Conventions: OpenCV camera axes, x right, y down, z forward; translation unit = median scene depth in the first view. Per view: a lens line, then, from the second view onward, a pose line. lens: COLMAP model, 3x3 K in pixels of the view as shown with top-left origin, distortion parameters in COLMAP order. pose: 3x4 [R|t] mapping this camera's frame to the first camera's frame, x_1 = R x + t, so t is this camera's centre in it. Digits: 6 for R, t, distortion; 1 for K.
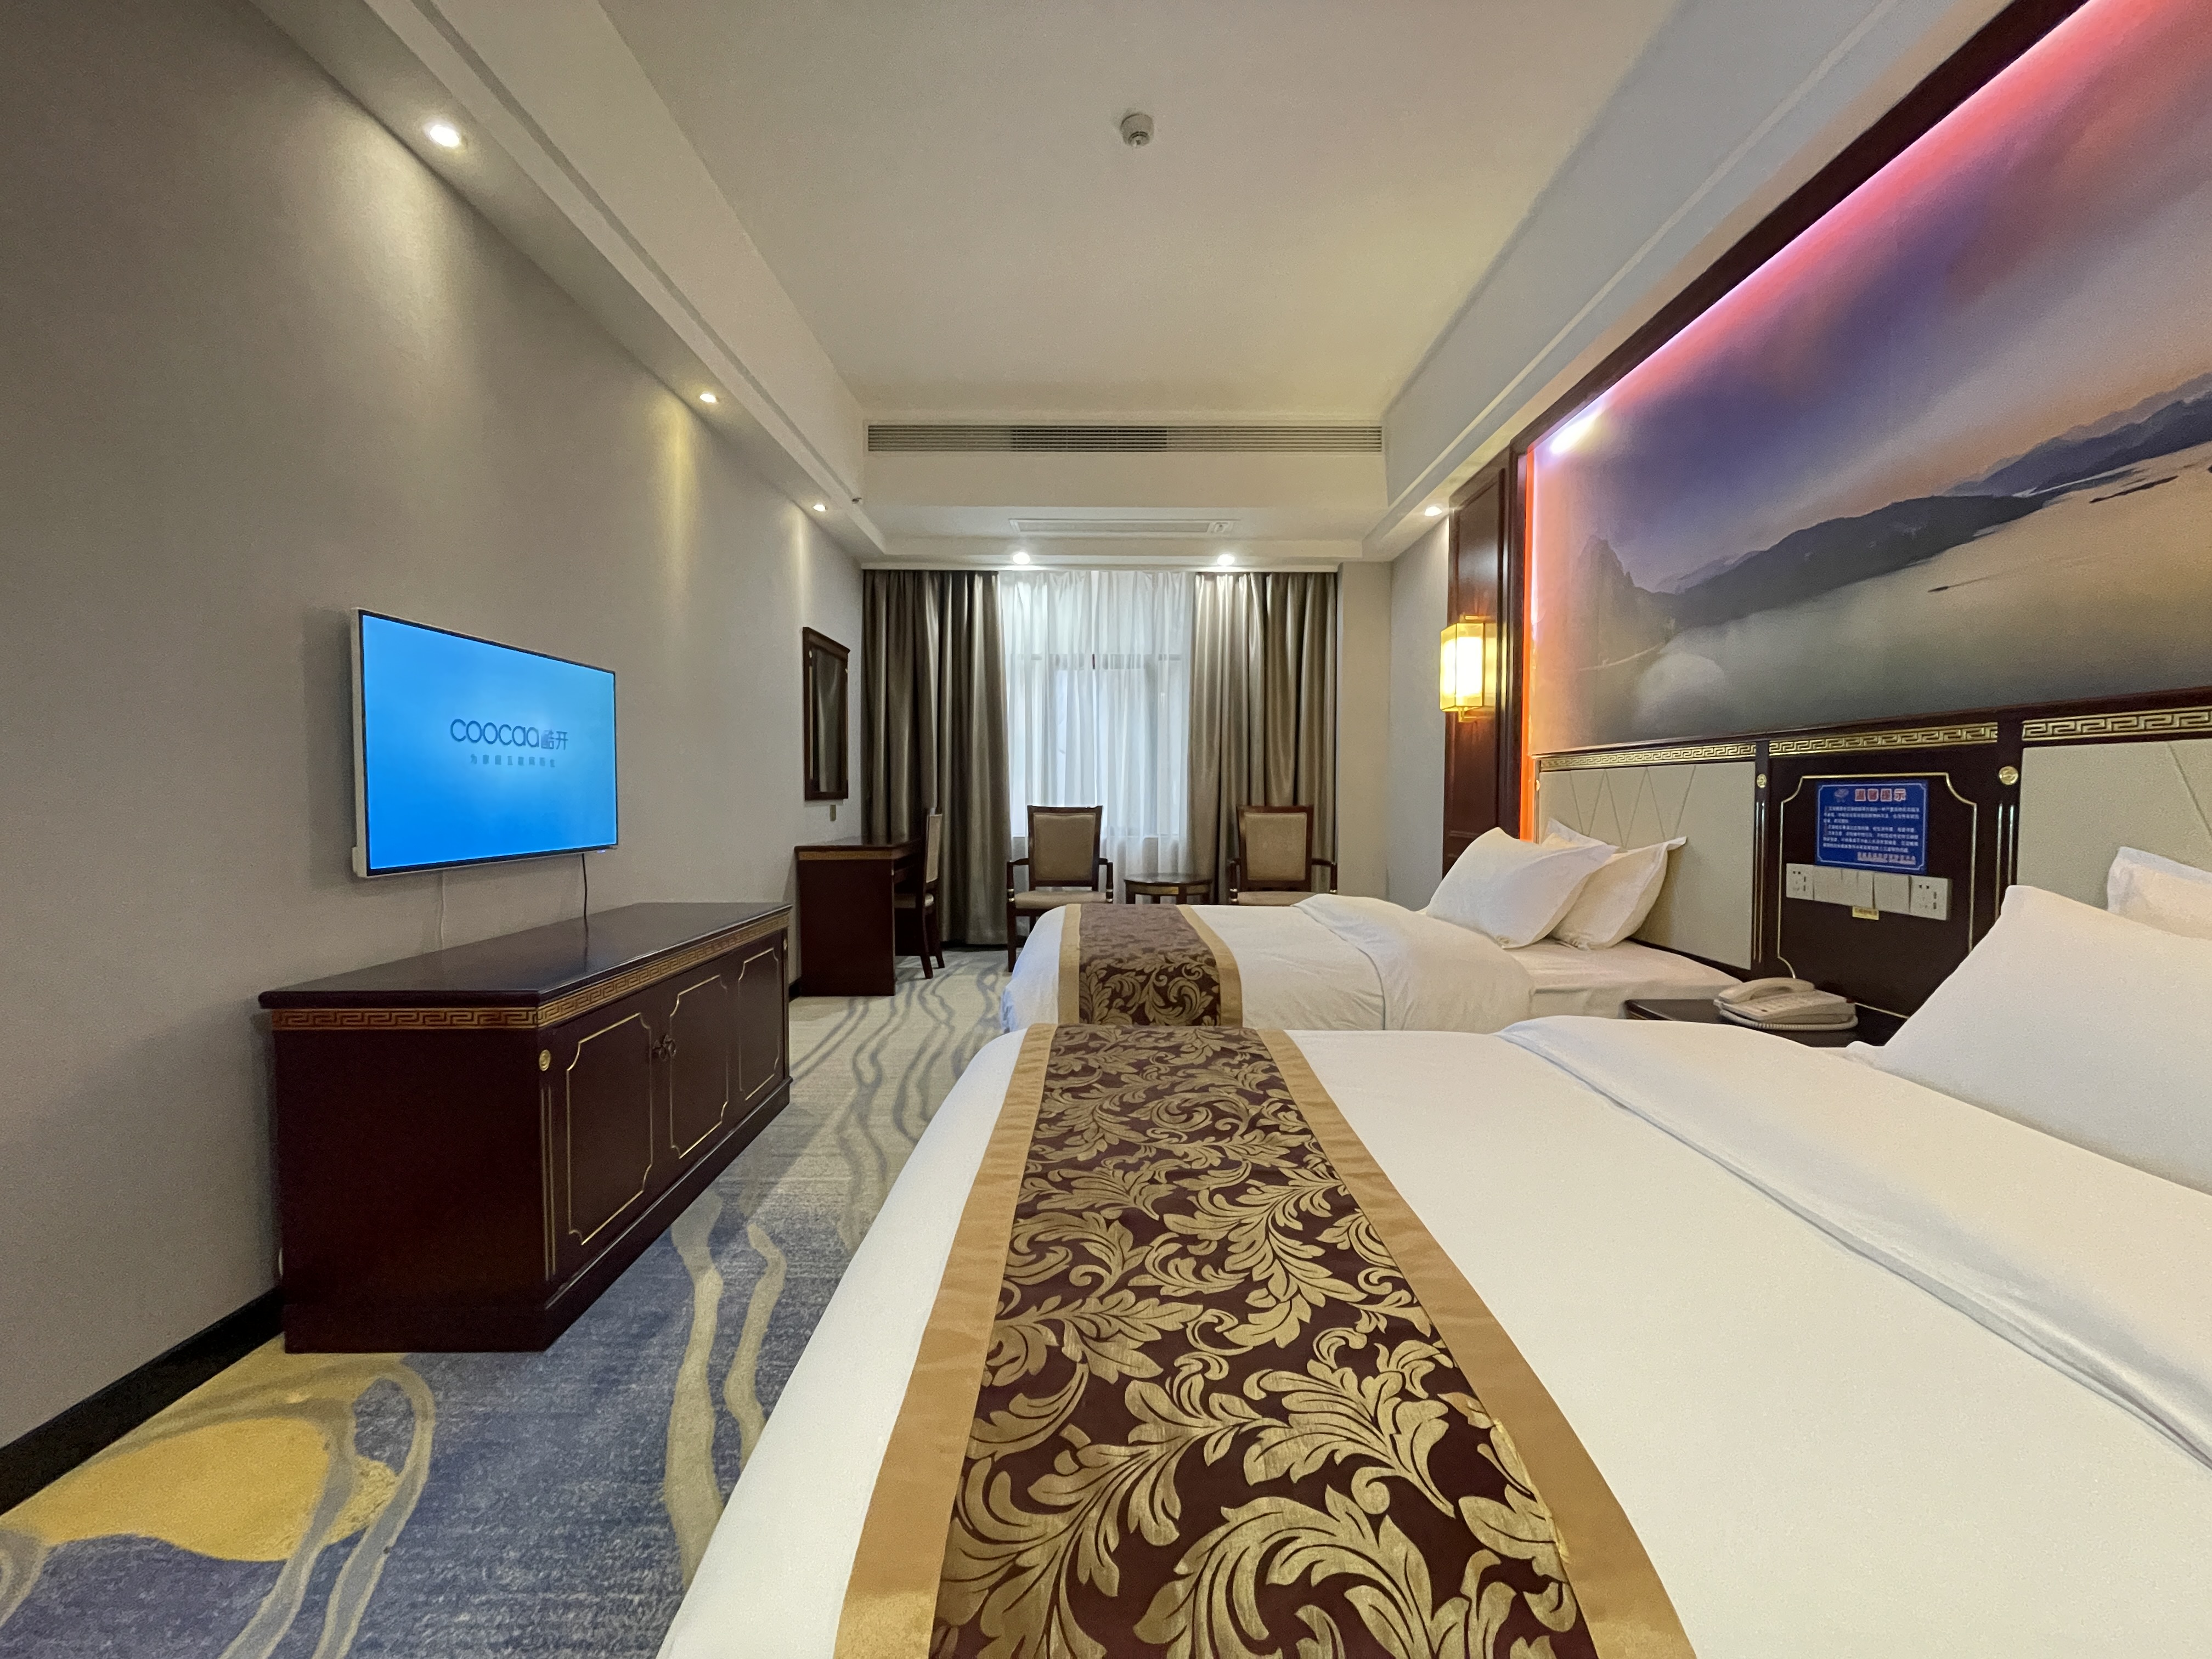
lens RADIAL K [[895.7, 0, 1109.1], [0, 895.7, 824.9], [0, 0, 1]] dist [-0.002295, -0.000168]
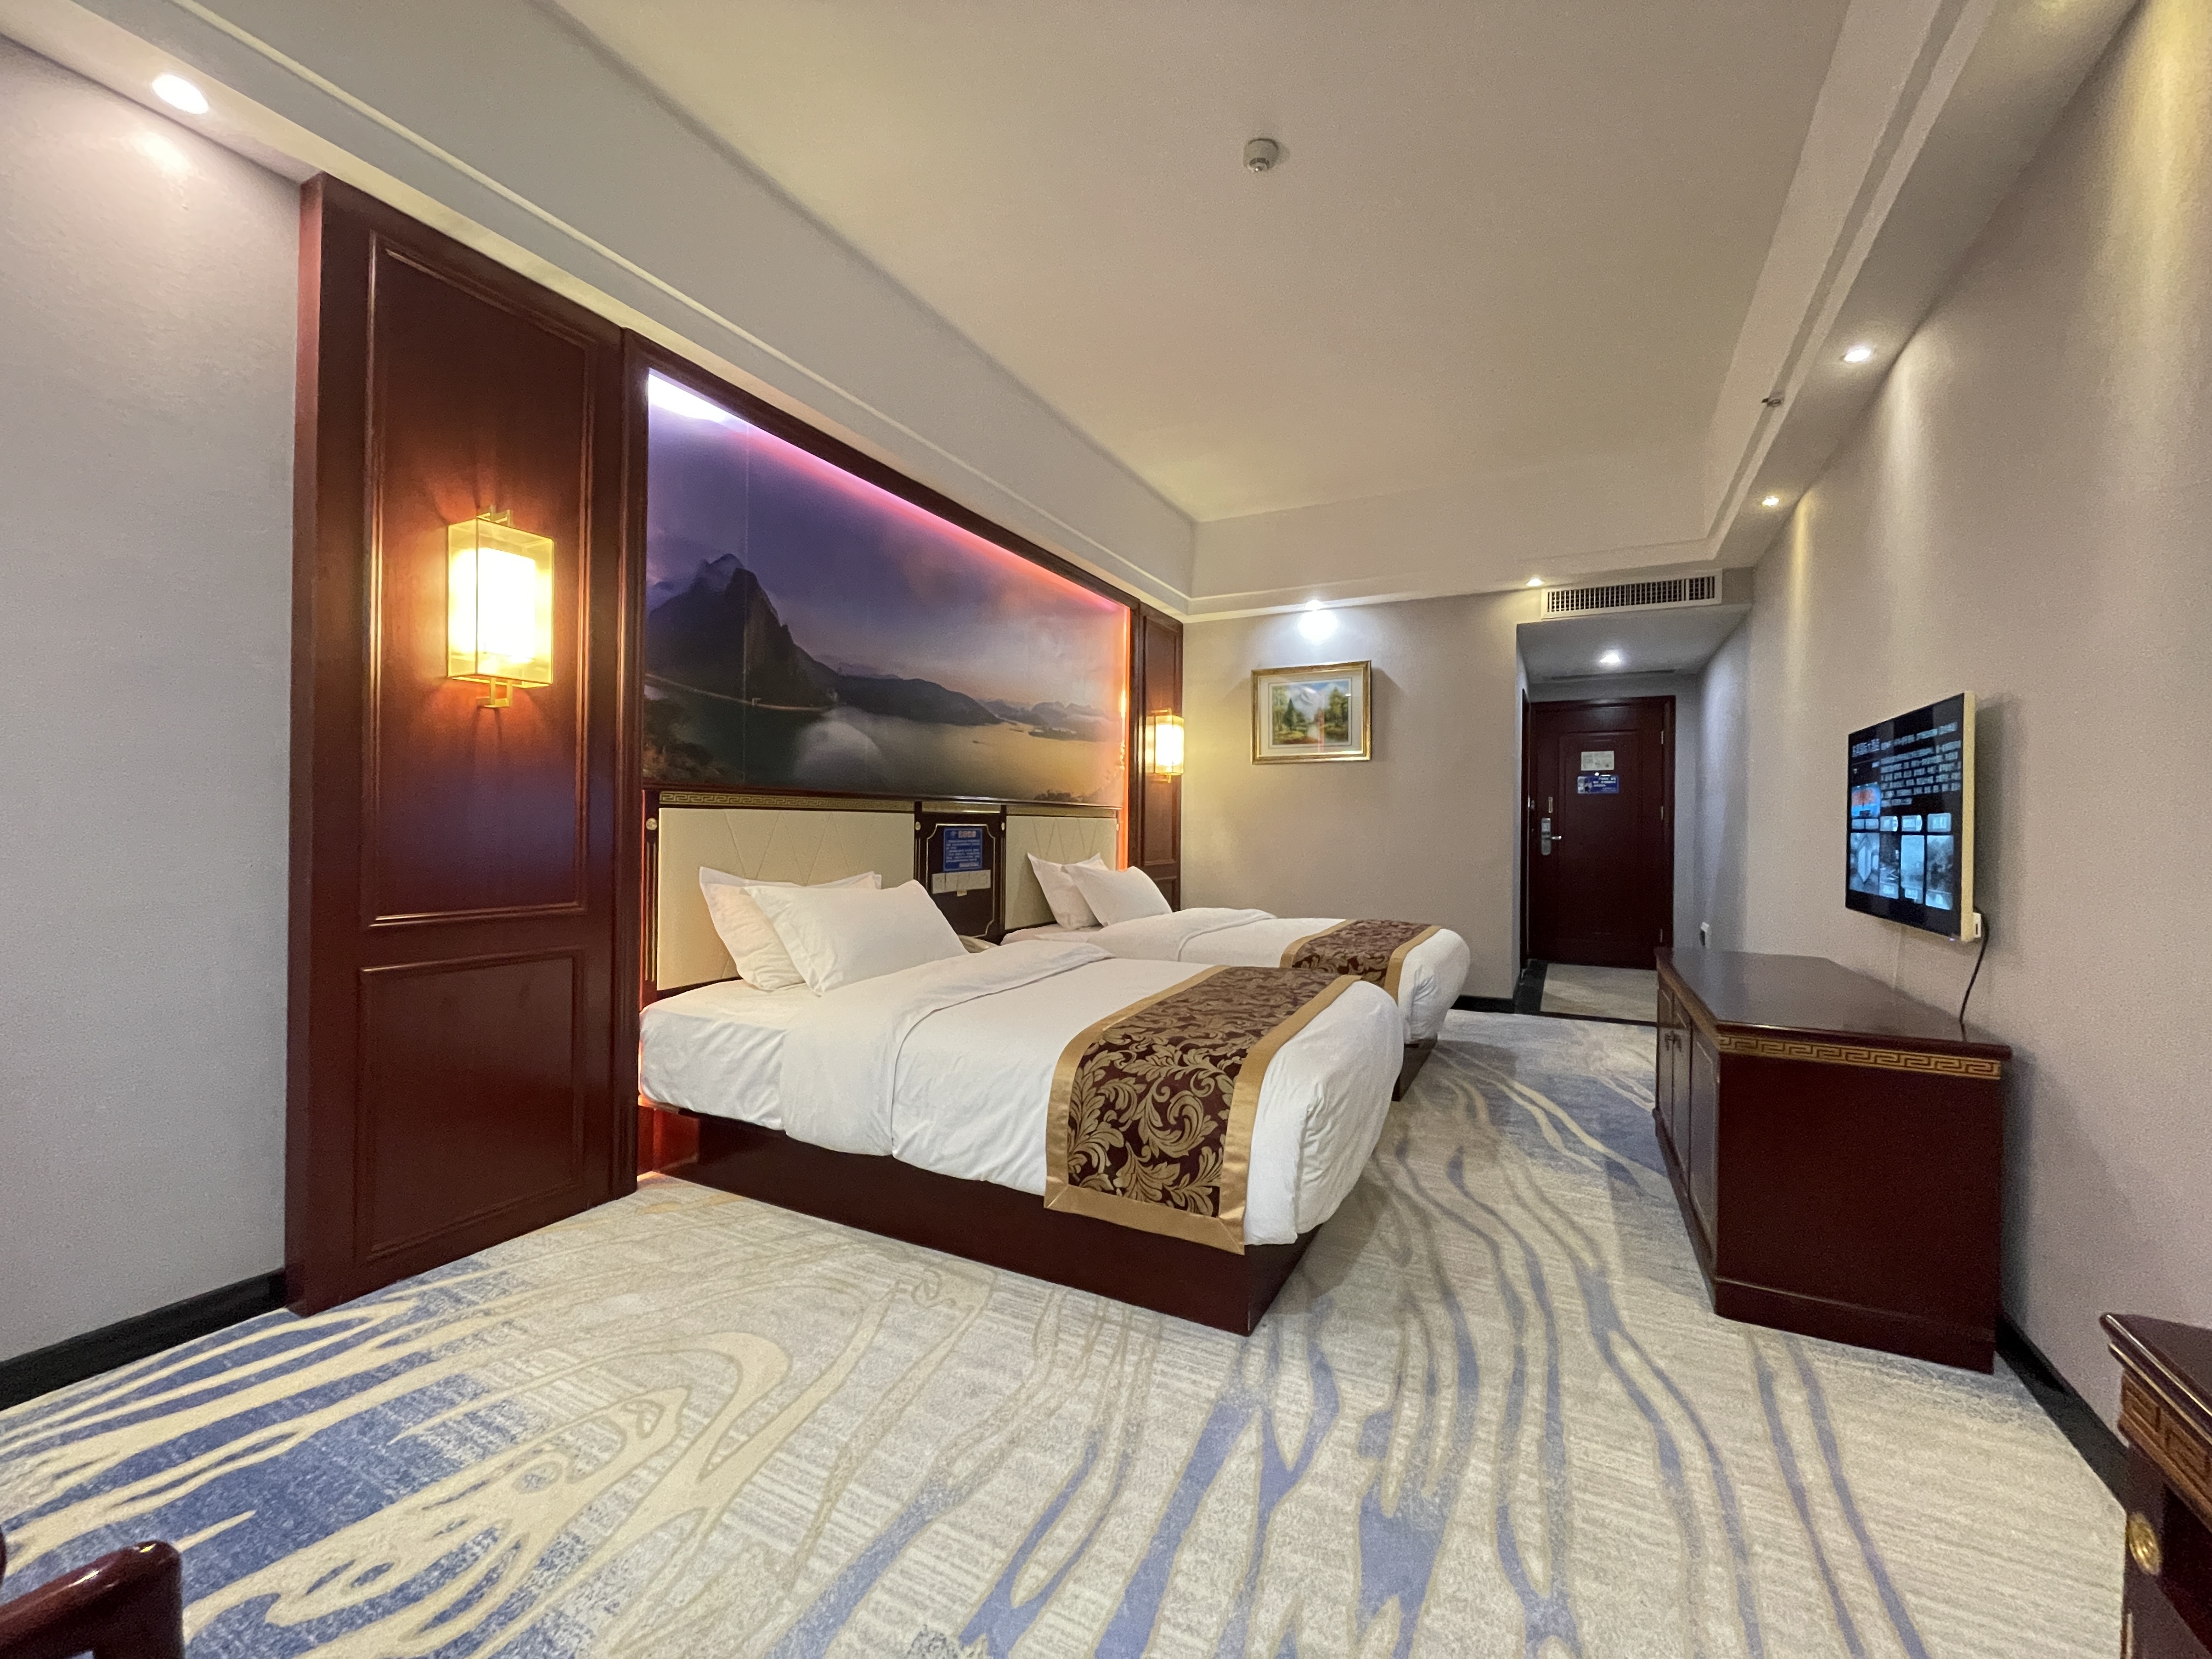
lens RADIAL K [[895.7, 0, 1109.1], [0, 895.7, 824.9], [0, 0, 1]] dist [-0.002295, -0.000168]
pose [[-0.887210, -0.014235, 0.461145, -0.271398], [0.000946, 0.999466, 0.032672, -0.086838], [-0.461364, 0.029423, -0.886723, 1.904474]]
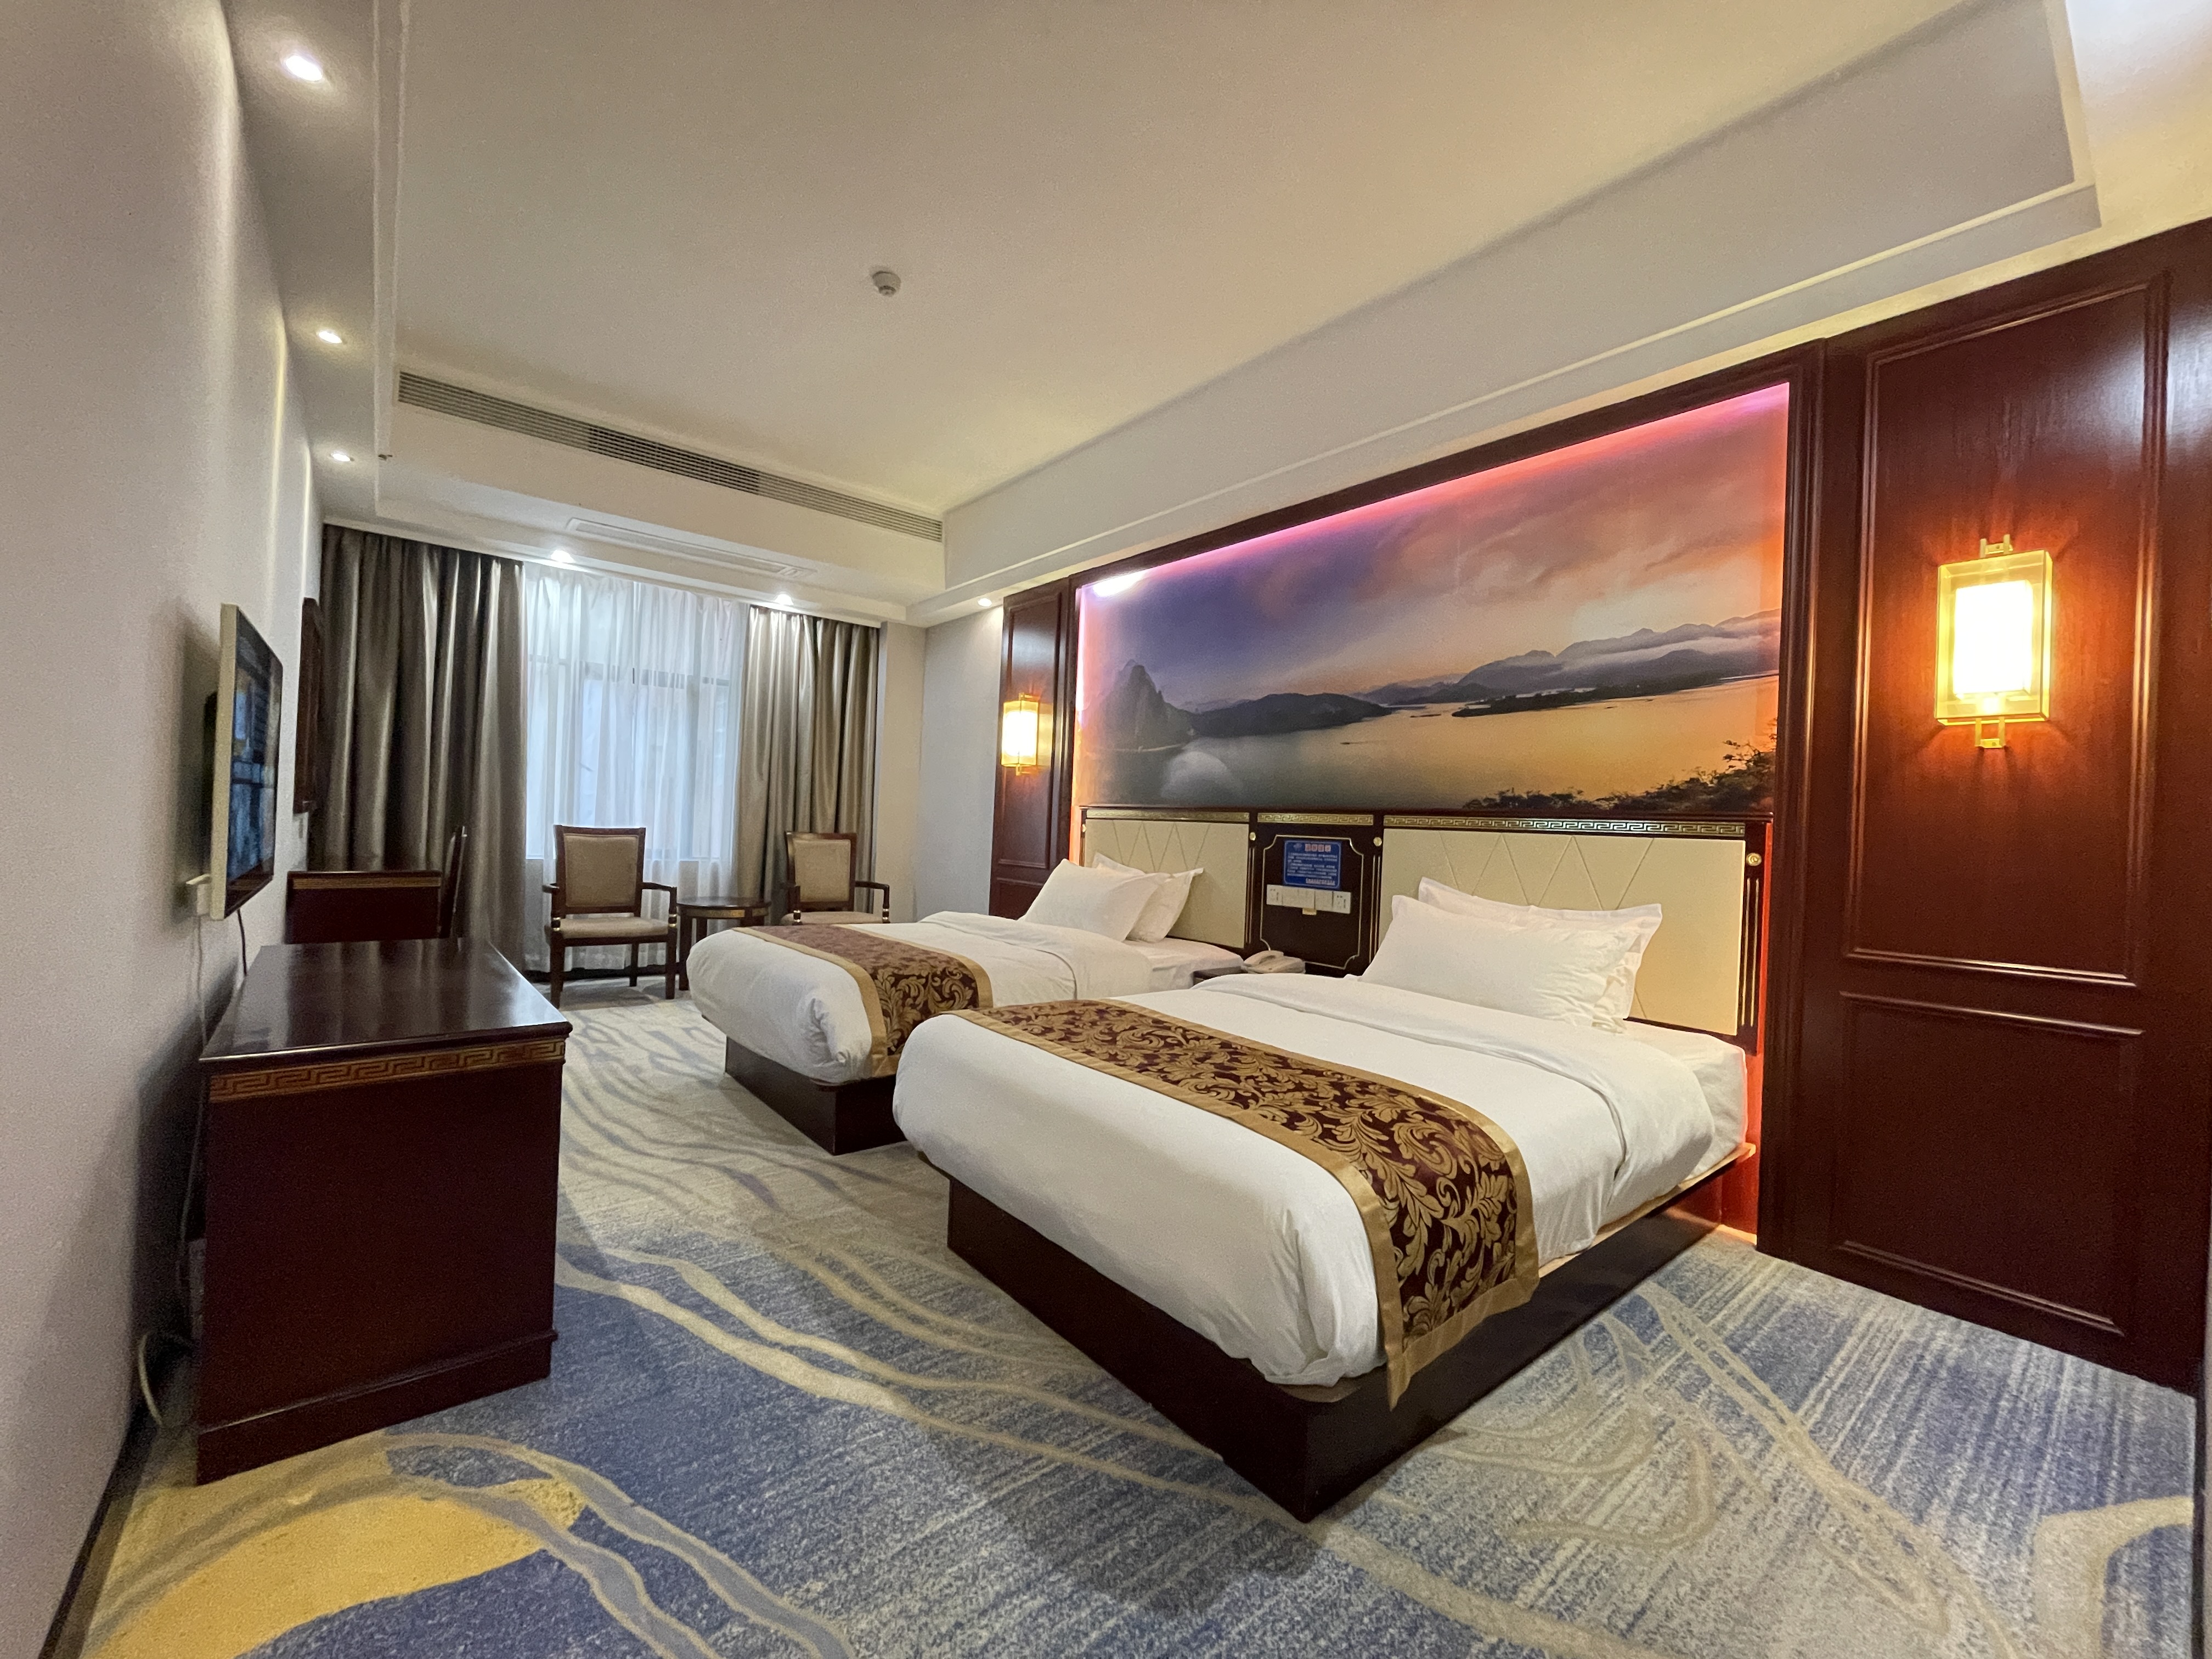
lens RADIAL K [[895.7, 0, 1109.1], [0, 895.7, 824.9], [0, 0, 1]] dist [-0.002295, -0.000168]
pose [[0.772665, 0.031826, 0.634015, -0.469158], [-0.018843, 0.999452, -0.027206, -0.015790], [-0.634534, 0.009075, 0.772842, -0.119313]]
